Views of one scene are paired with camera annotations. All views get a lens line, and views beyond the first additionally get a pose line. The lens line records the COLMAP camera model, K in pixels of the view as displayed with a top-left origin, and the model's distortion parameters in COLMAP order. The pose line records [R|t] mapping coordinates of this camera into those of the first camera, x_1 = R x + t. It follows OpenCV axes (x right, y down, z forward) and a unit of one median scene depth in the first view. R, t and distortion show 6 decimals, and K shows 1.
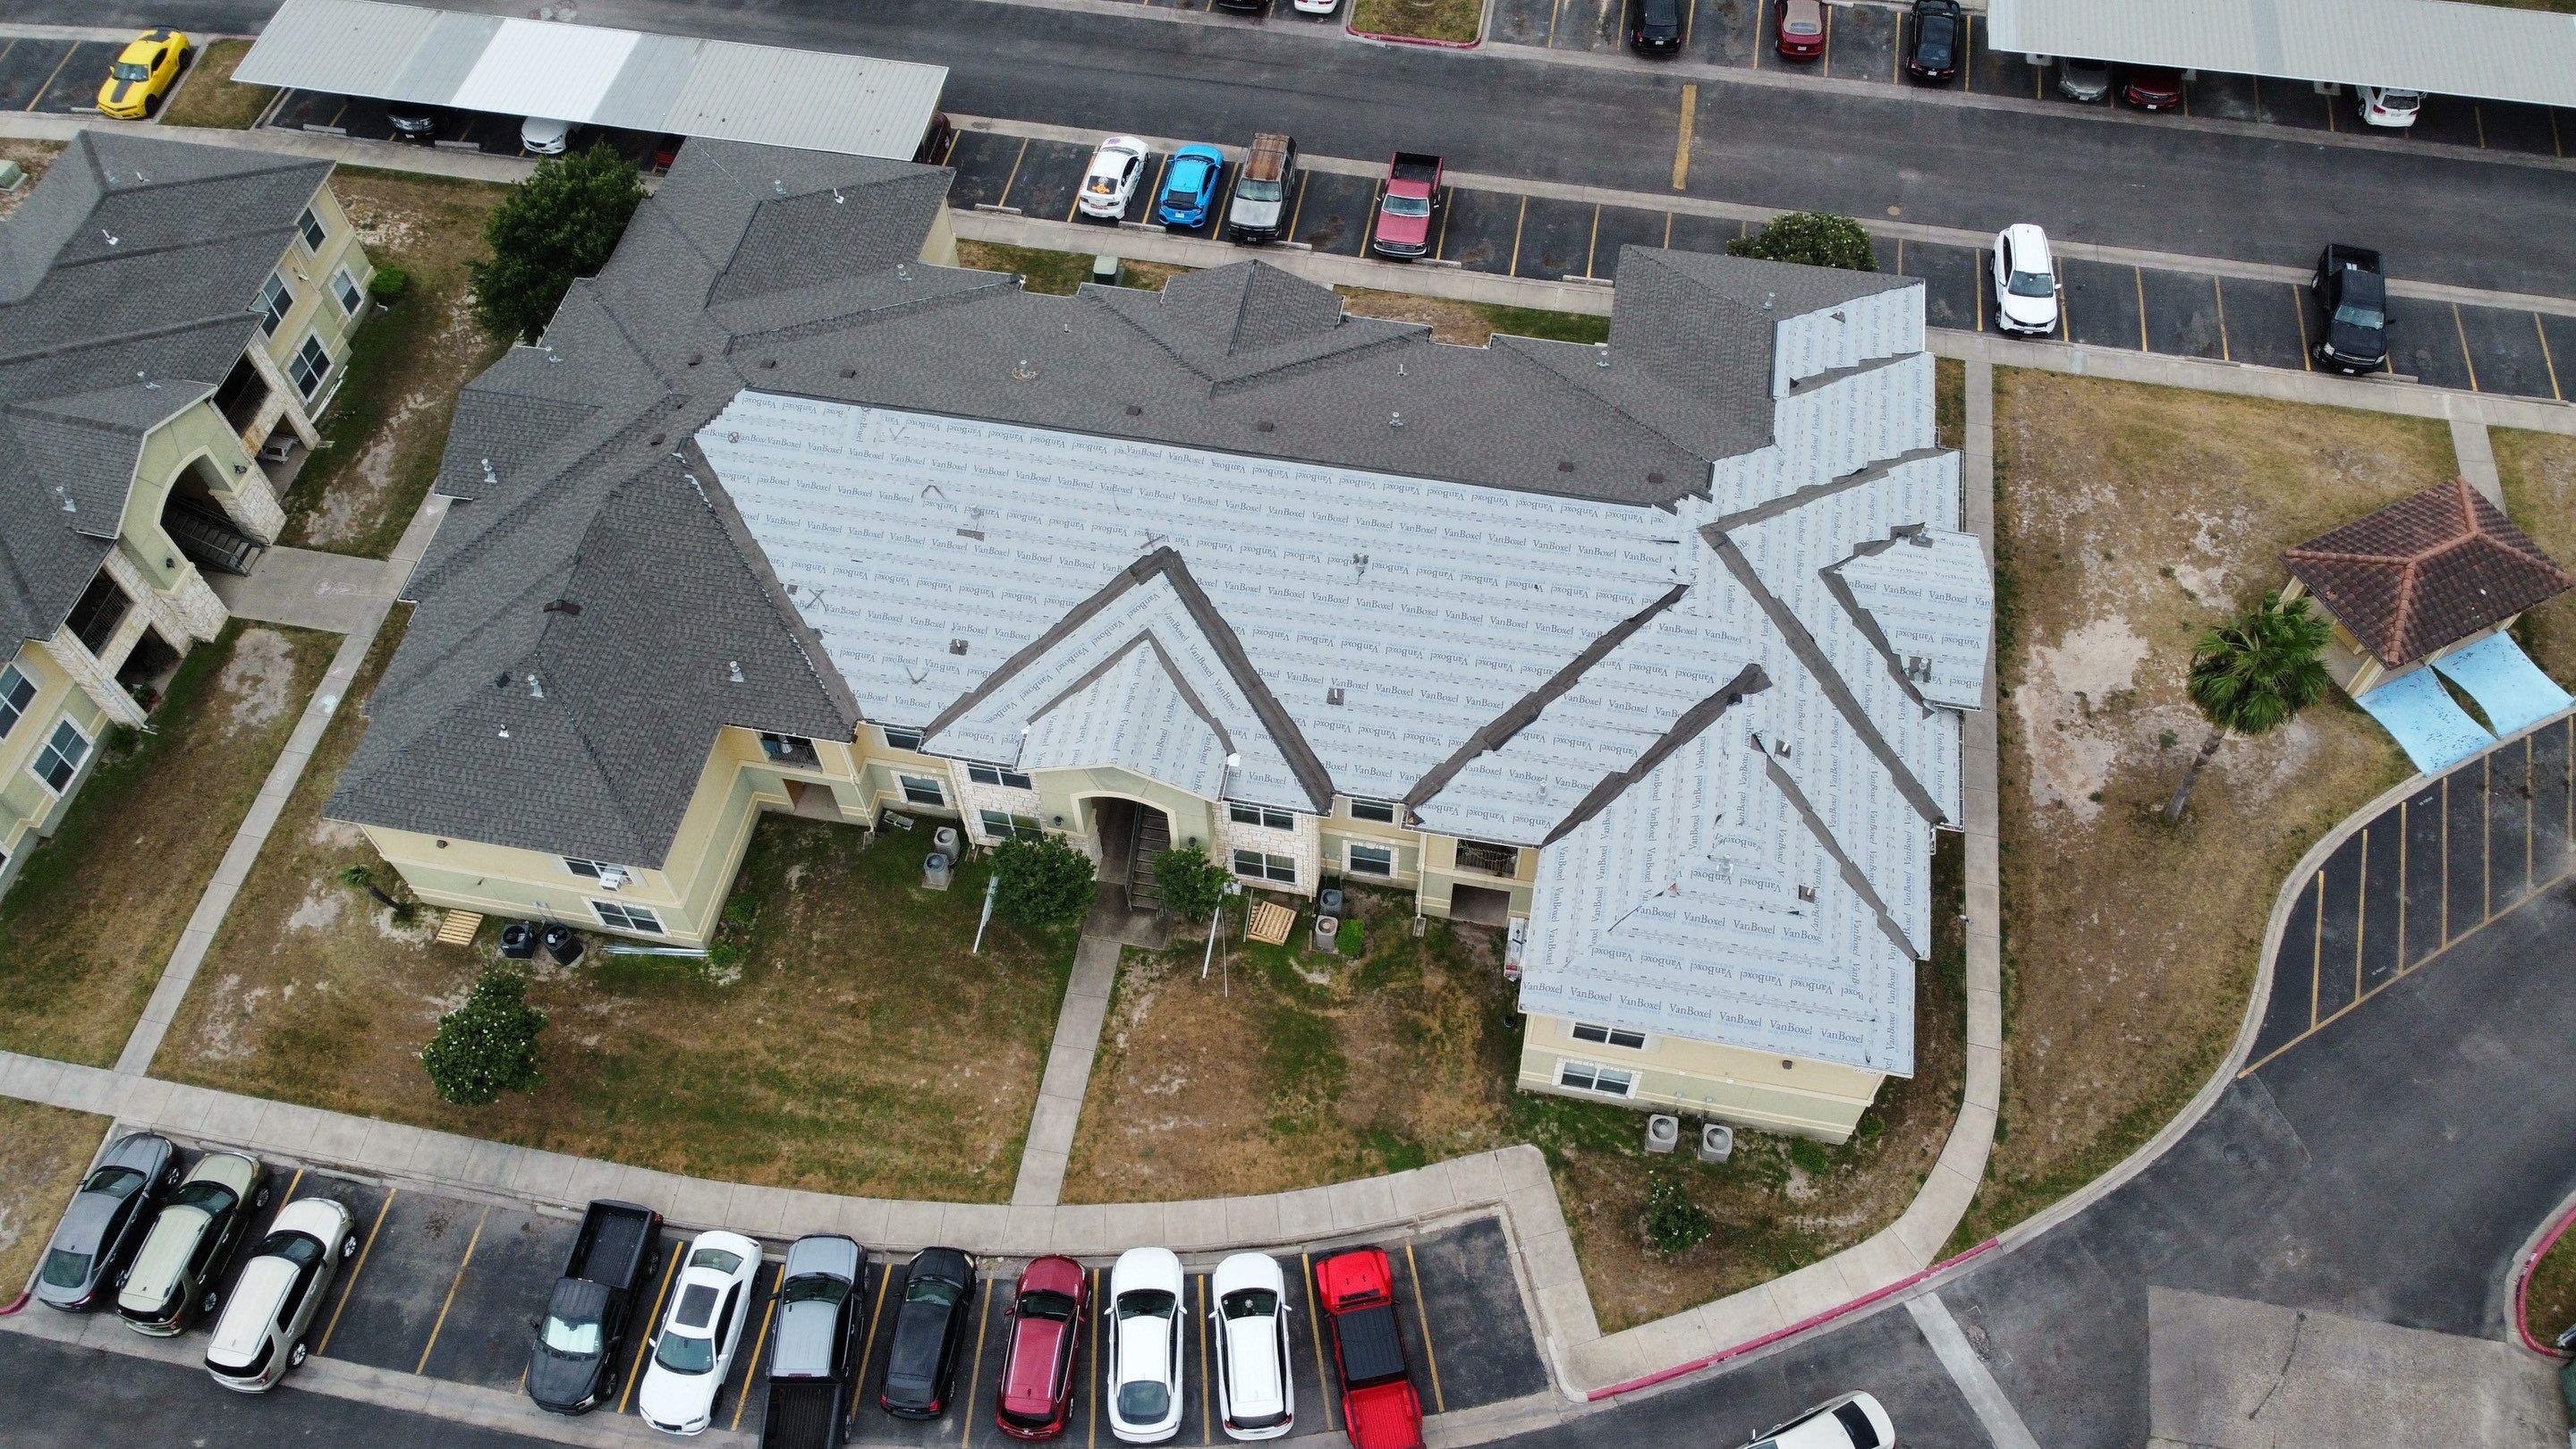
lens RADIAL K [[1948.4, 0, 1283.6], [0, 1948.4, 716.3], [0, 0, 1]] dist [0.001452, -0.007345]
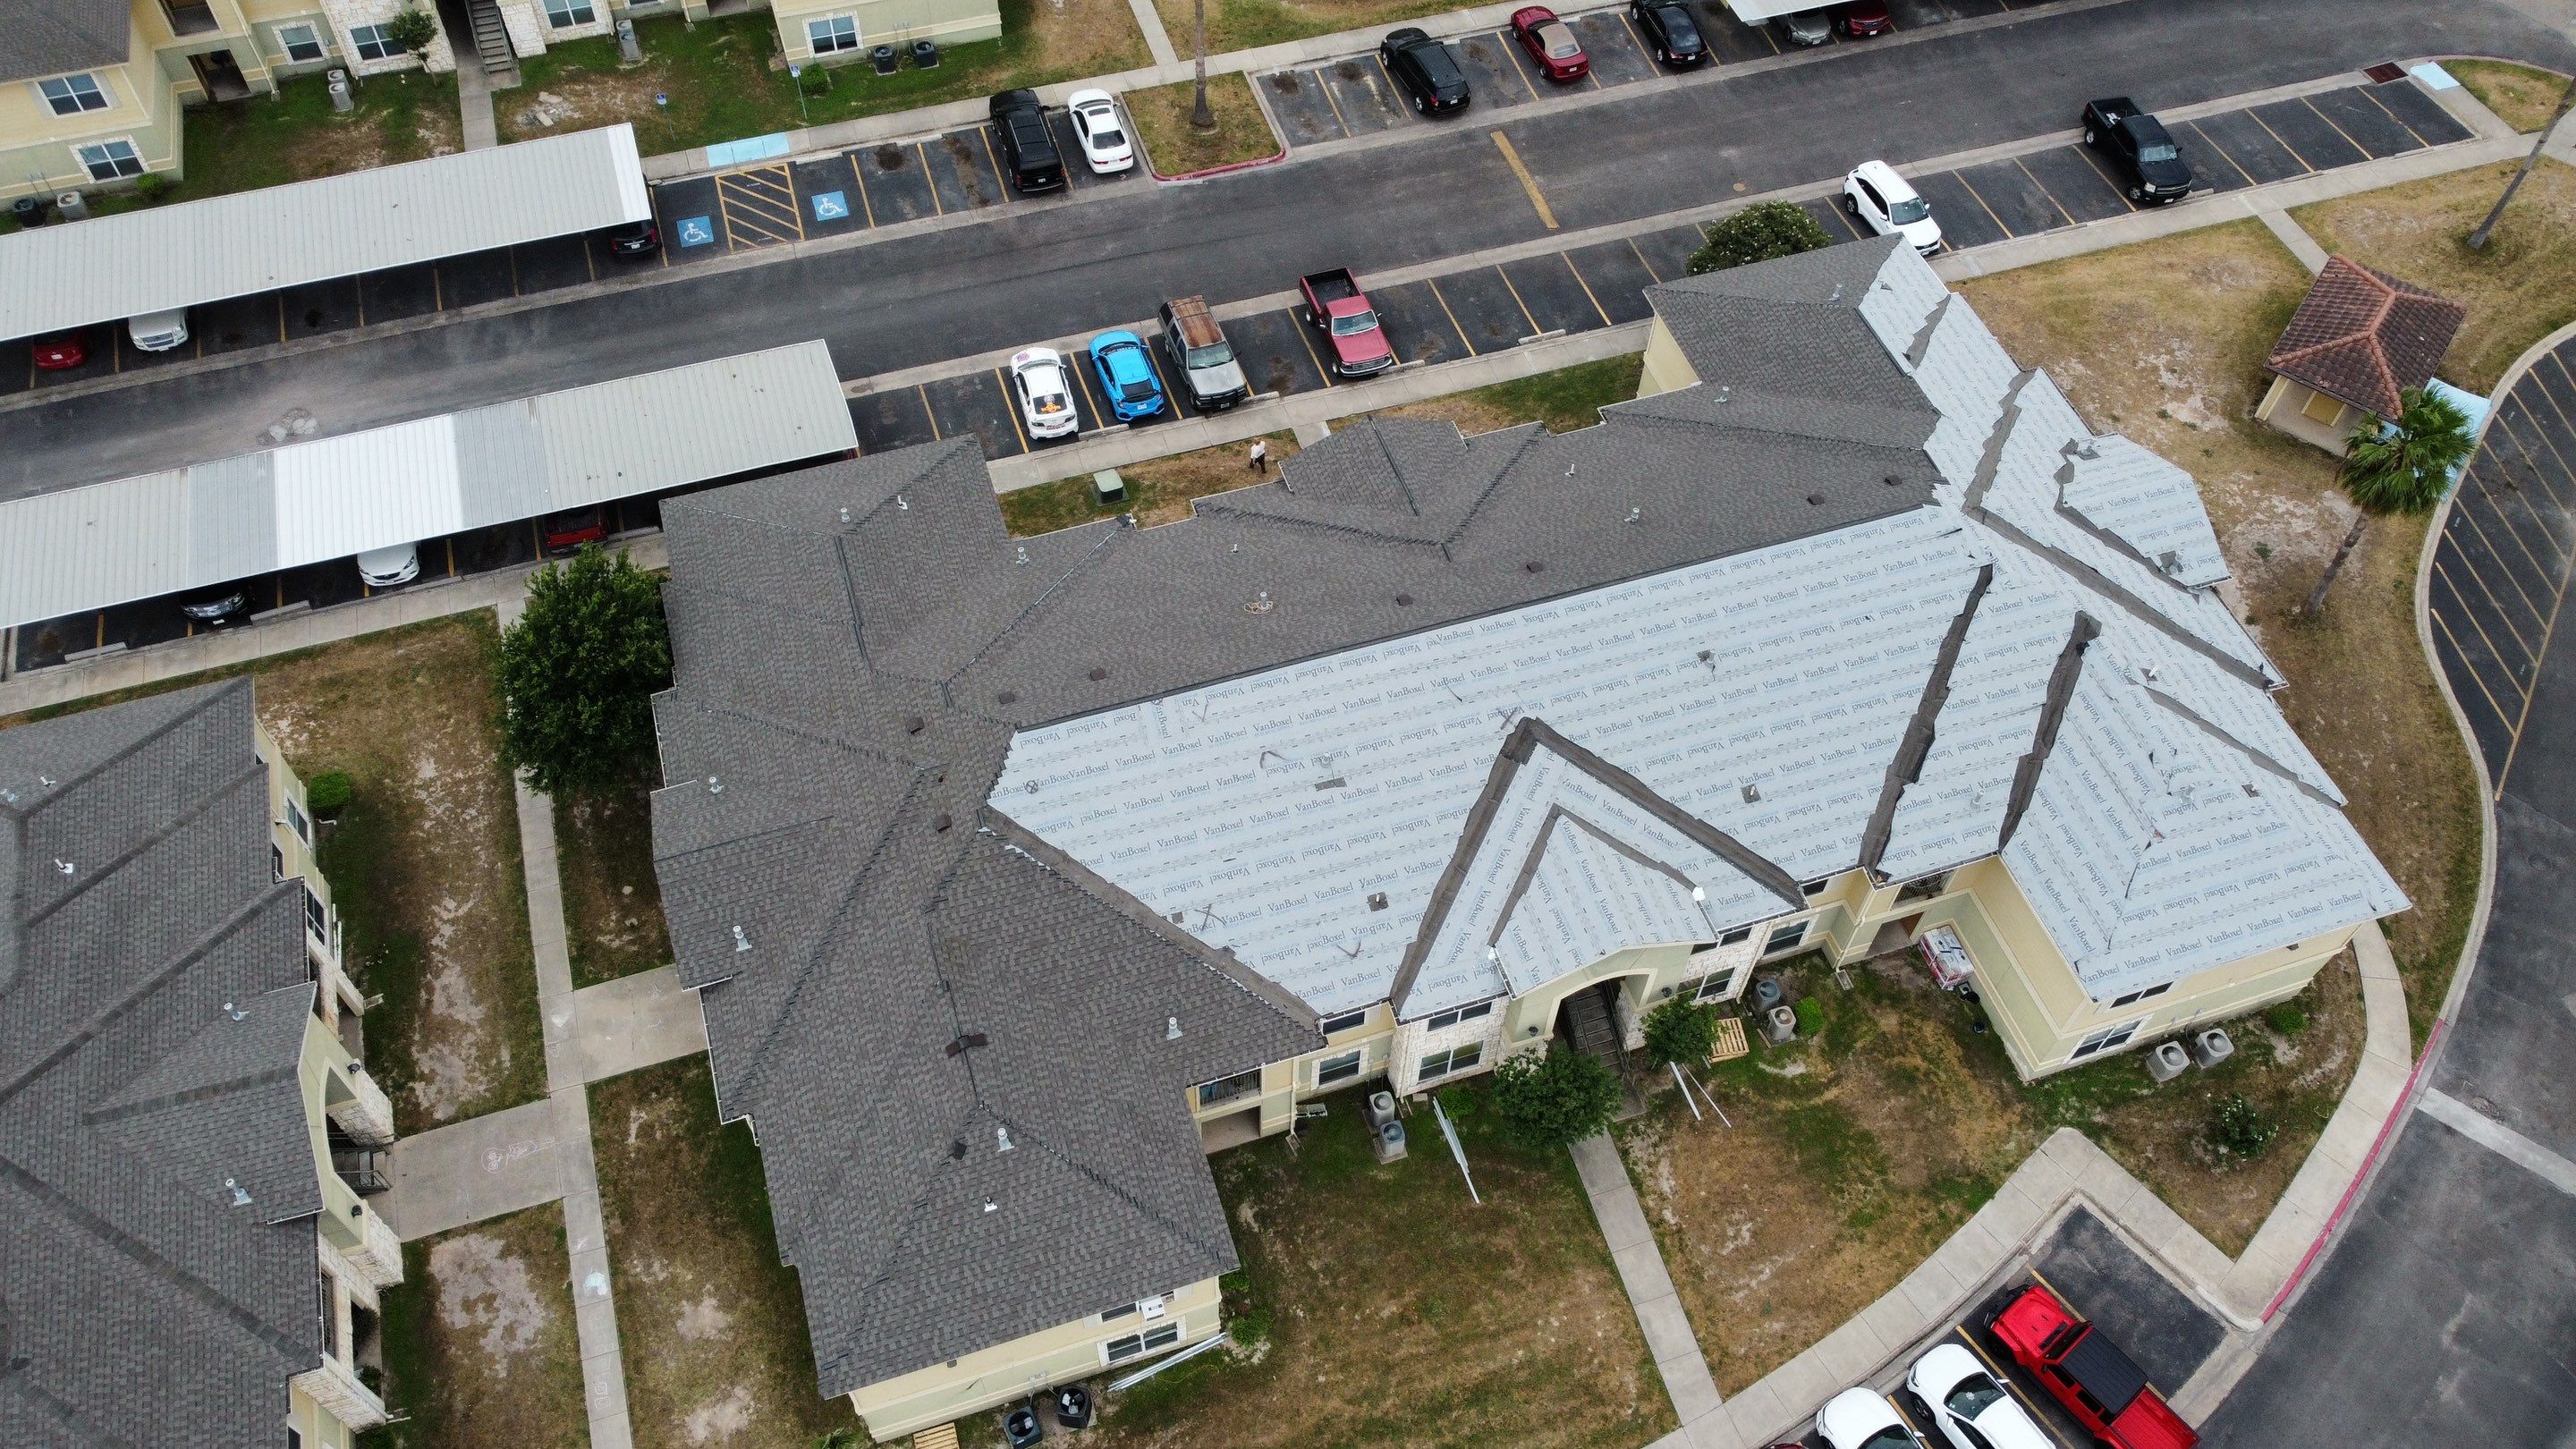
lens RADIAL K [[1948.4, 0, 1283.0], [0, 1948.4, 714.1], [0, 0, 1]] dist [0.001452, -0.007345]
pose [[0.876022, -0.369603, 0.309806, -0.443698], [0.380797, 0.924295, 0.025937, -0.153562], [-0.295938, 0.095252, 0.950446, 0.124991]]
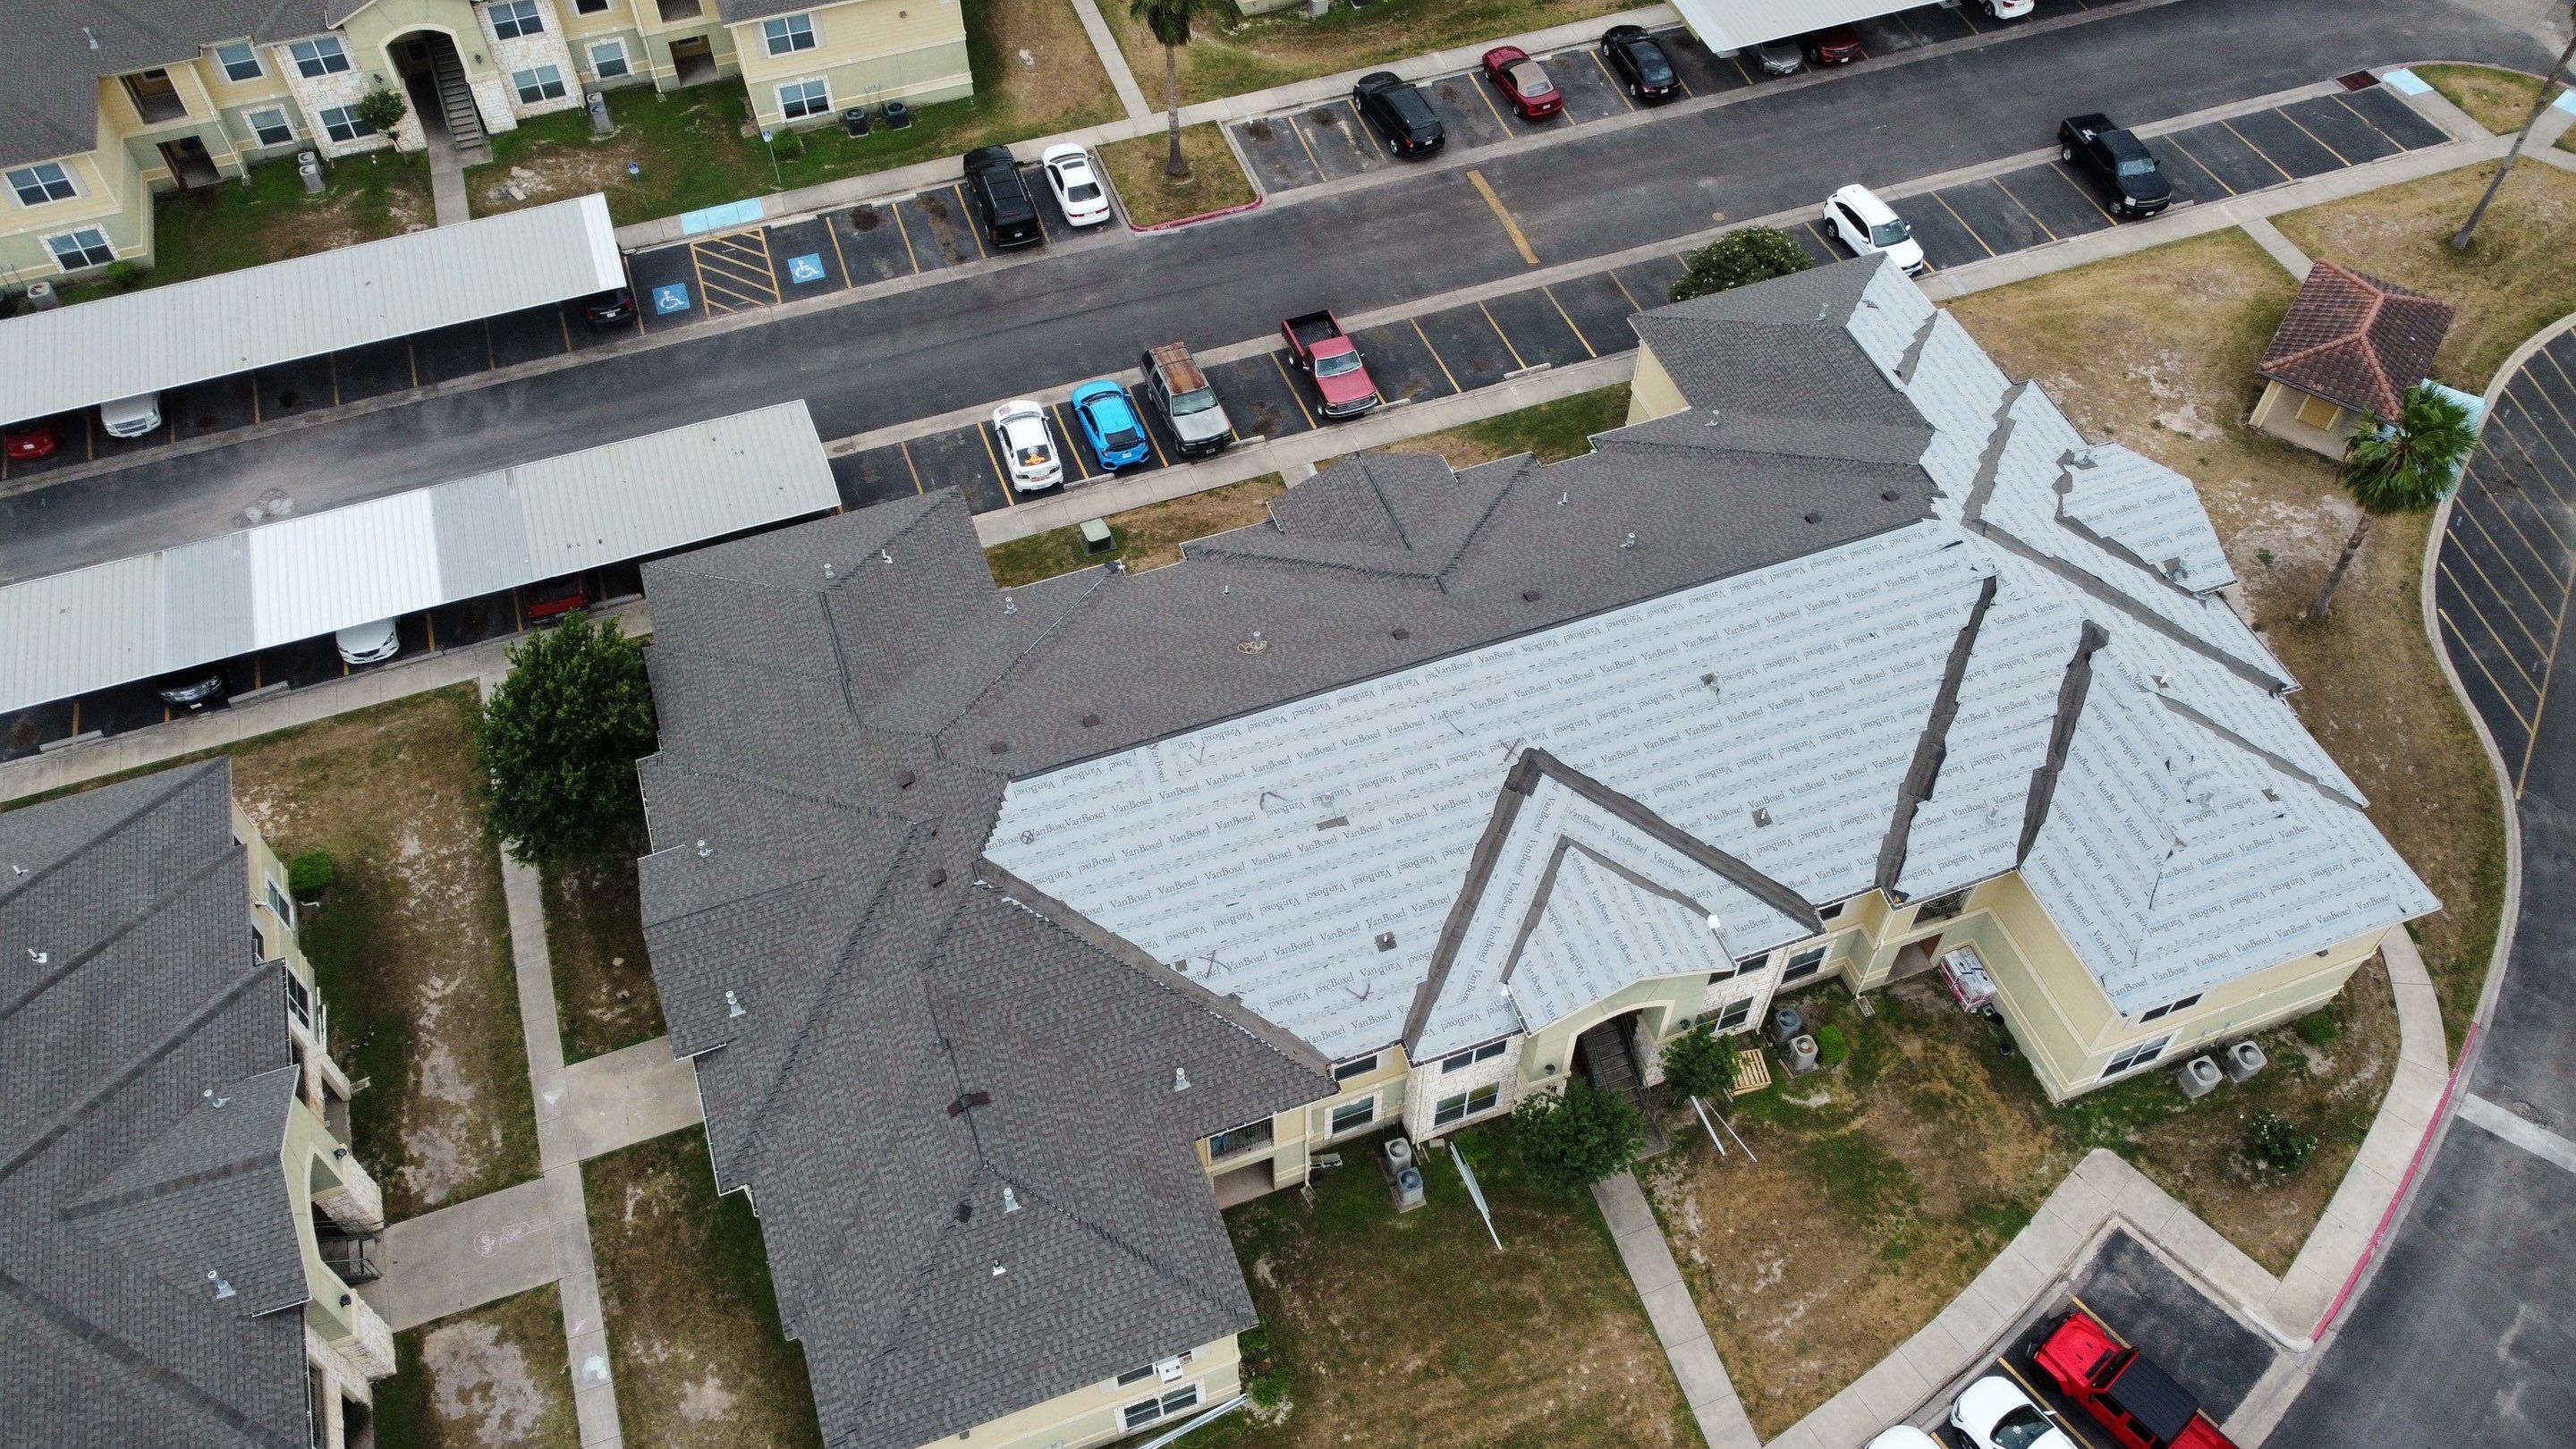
lens RADIAL K [[1948.4, 0, 1282.6], [0, 1948.4, 714.6], [0, 0, 1]] dist [0.001452, -0.007345]
pose [[0.860970, -0.391954, 0.324195, -0.443339], [0.415343, 0.909659, -0.003249, -0.143131], [-0.293633, 0.137449, 0.945985, 0.143836]]
